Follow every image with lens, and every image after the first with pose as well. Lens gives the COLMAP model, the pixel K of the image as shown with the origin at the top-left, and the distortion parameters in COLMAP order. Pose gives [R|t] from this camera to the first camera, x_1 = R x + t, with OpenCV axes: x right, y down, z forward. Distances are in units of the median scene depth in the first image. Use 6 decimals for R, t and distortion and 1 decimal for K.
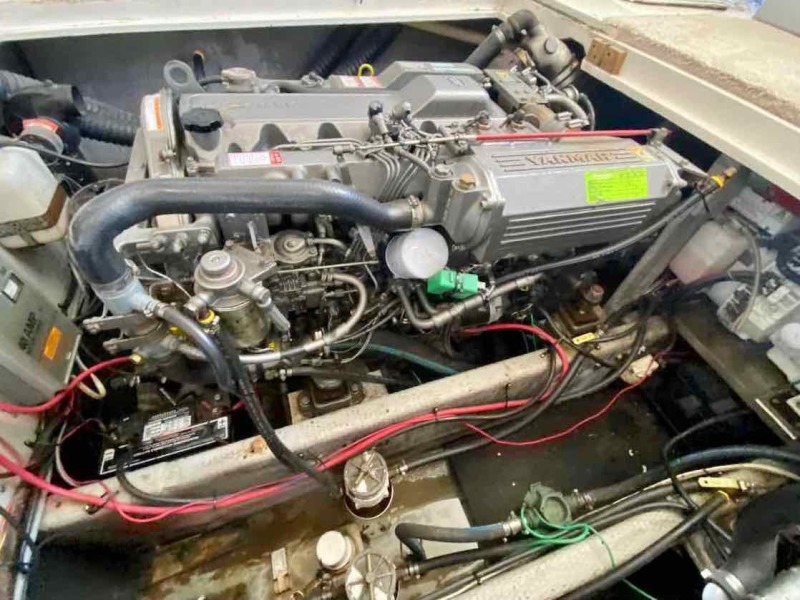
lens RADIAL K [[373.2, 0, 400.4], [0, 373.2, 296.2], [0, 0, 1]] dist [0.009547, -0.001444]
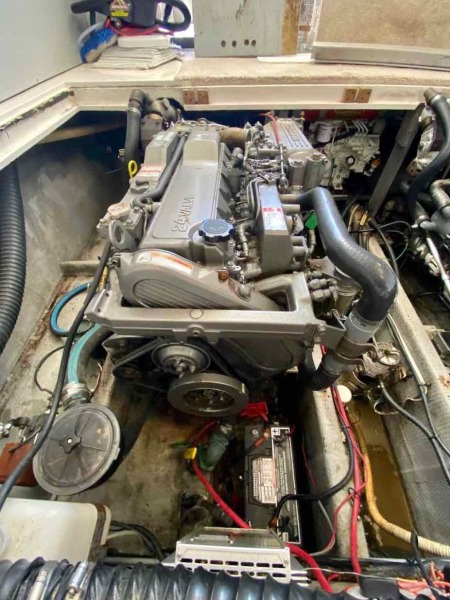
lens RADIAL K [[250.6, 0, 225.3], [0, 250.6, 294.4], [0, 0, 1]] dist [-0.001969, -0.001253]
pose [[0.361403, -0.750463, 0.553347, -0.703653], [0.736415, 0.593746, 0.324283, -0.377346], [-0.571910, 0.290296, 0.767233, 0.312849]]
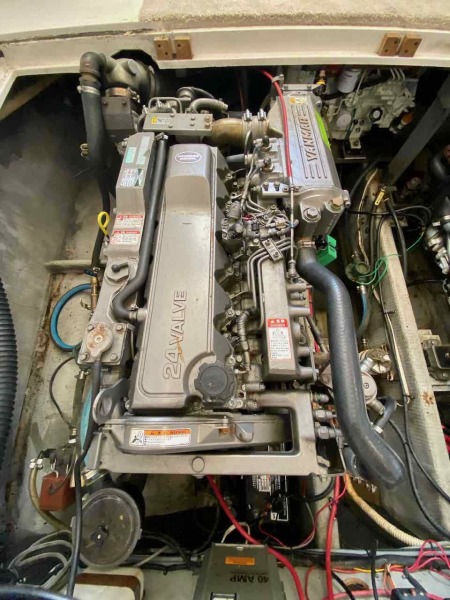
lens RADIAL K [[244.6, 0, 226.2], [0, 244.6, 297.0], [0, 0, 1]] dist [-0.004517, -0.003019]
pose [[0.330118, -0.903545, 0.273183, -0.325214], [0.748273, 0.426911, 0.507774, -0.566275], [-0.575421, 0.036790, 0.817030, 0.300491]]
